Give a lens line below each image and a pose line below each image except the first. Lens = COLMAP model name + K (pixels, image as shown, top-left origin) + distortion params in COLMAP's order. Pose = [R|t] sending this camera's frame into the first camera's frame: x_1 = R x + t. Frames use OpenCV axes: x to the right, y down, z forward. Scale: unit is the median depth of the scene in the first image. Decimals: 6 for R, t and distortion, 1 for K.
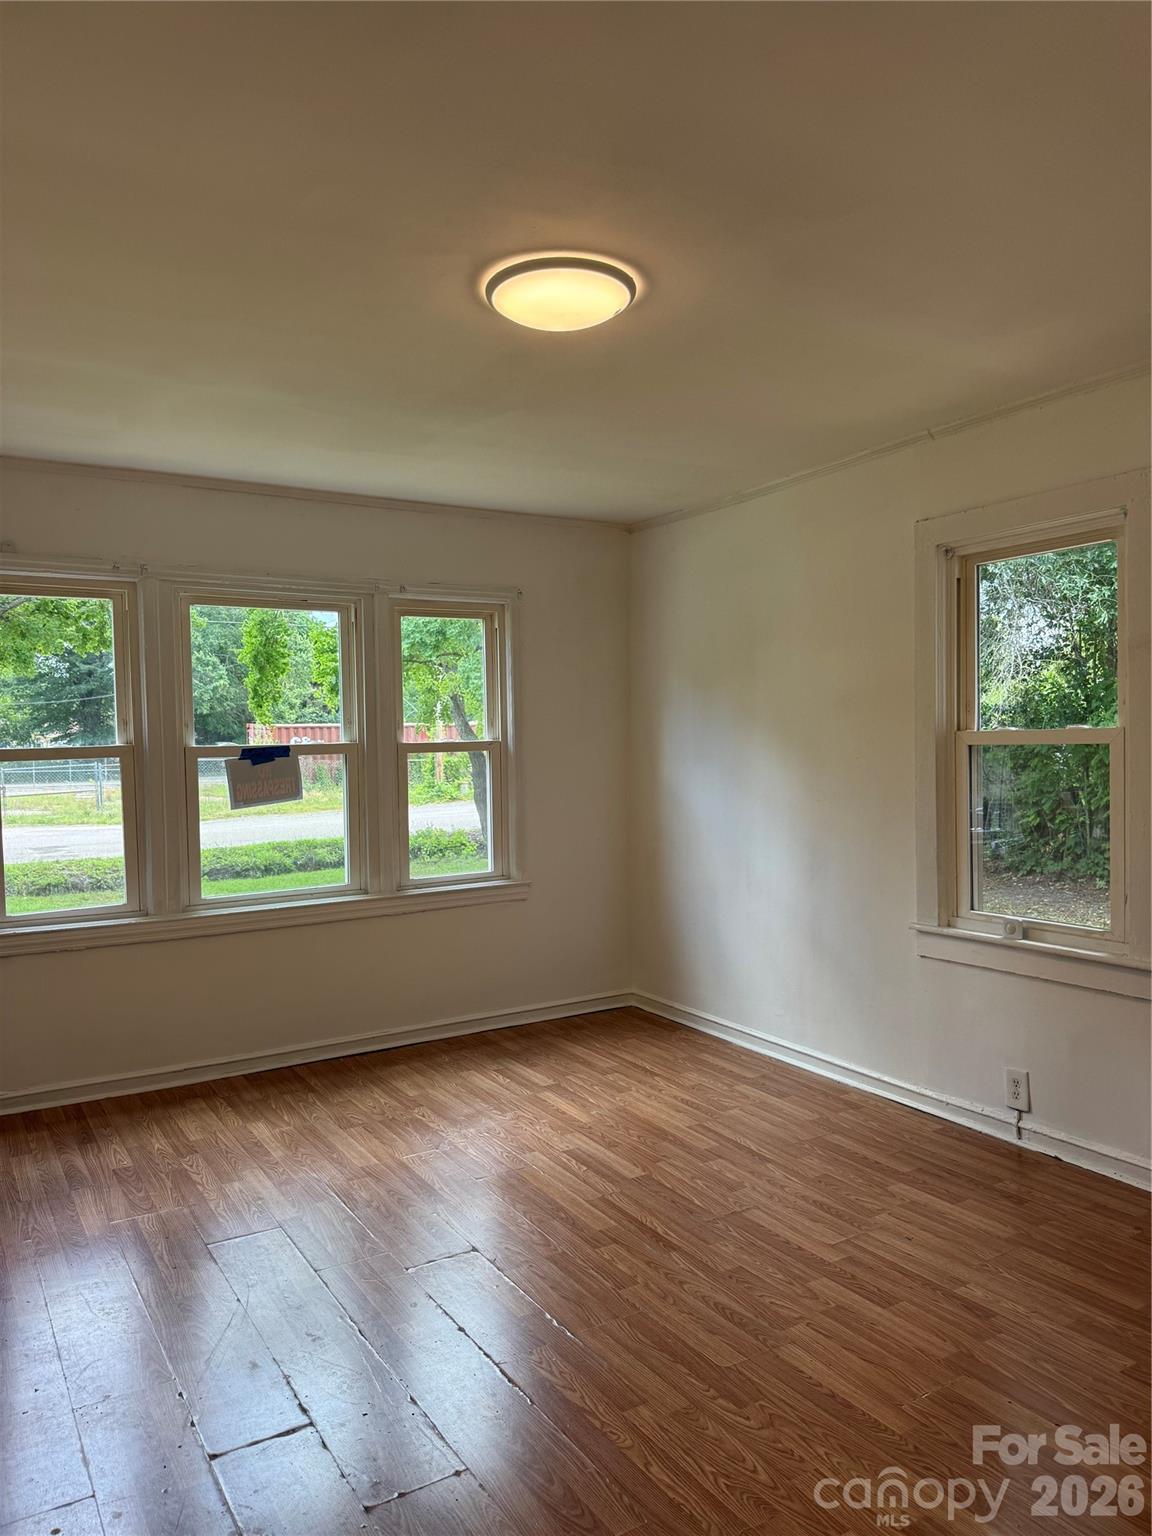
lens RADIAL K [[1069.3, 0, 576.0], [0, 1069.3, 768.0], [0, 0, 1]] dist [0.029959, 0.003094]
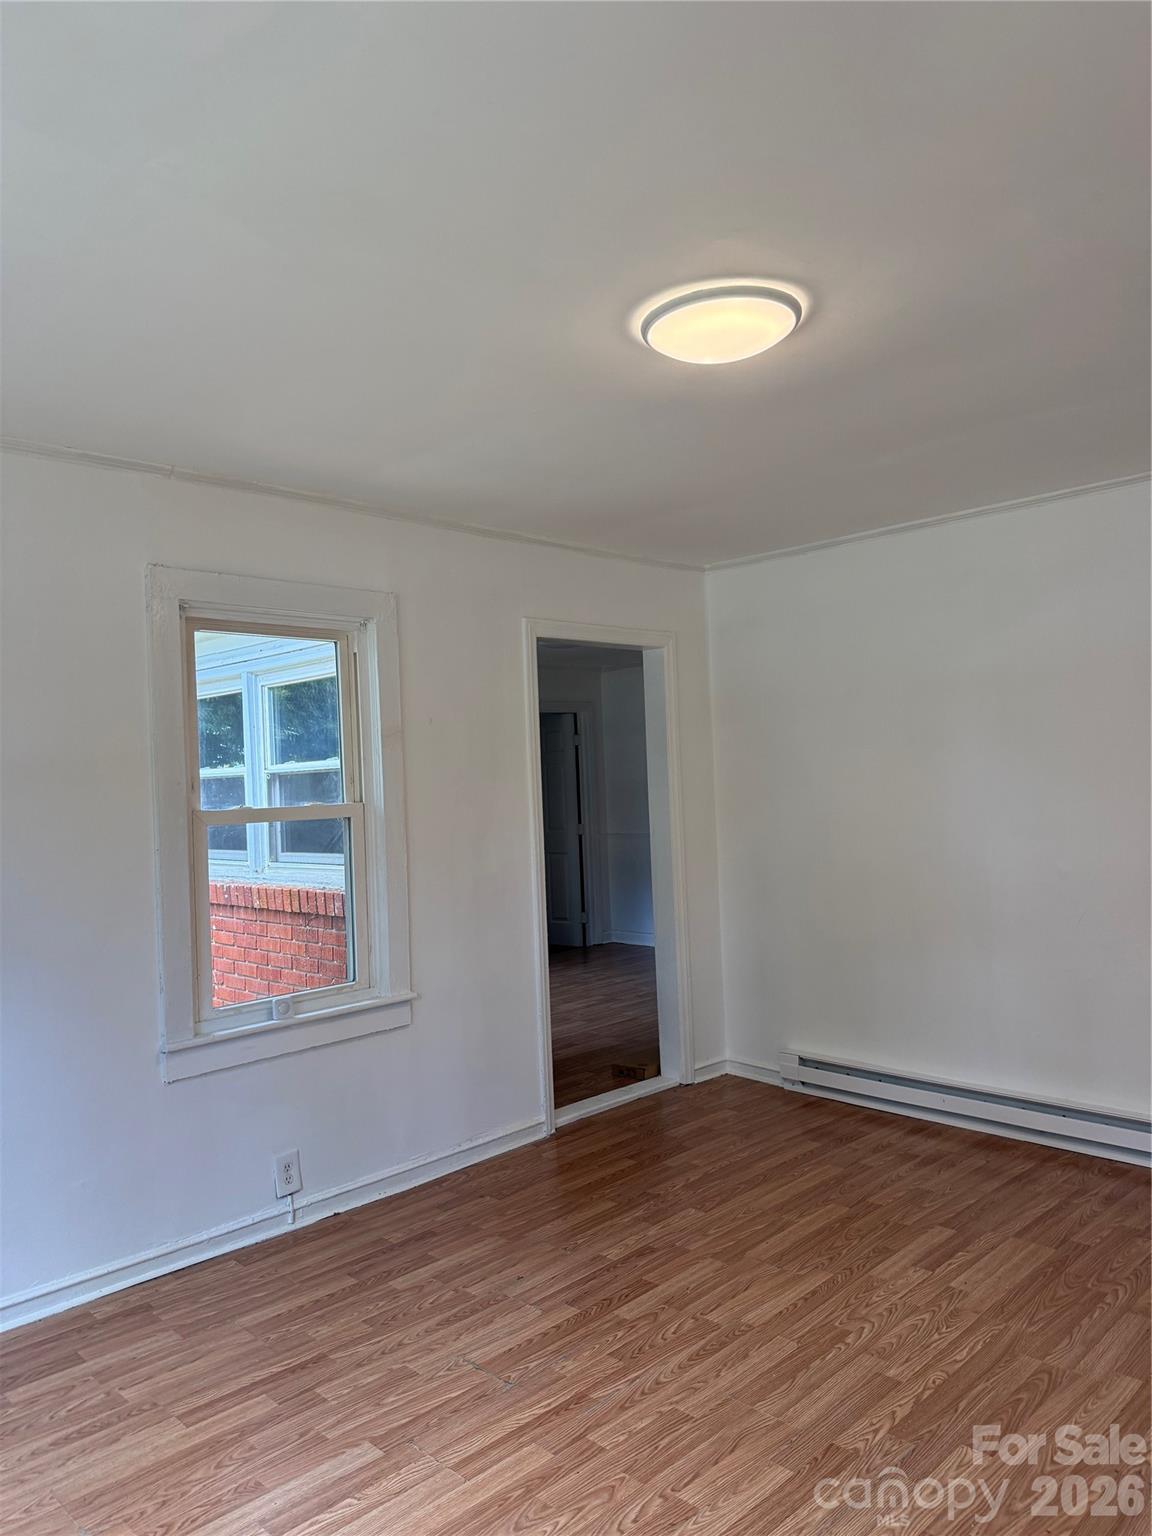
lens RADIAL K [[1069.3, 0, 576.0], [0, 1069.3, 768.0], [0, 0, 1]] dist [0.029959, 0.003094]
pose [[-0.214256, 0.044056, 0.975783, -0.672642], [0.056580, 0.997865, -0.032630, -0.027947], [-0.975137, 0.048218, -0.216292, 1.005291]]
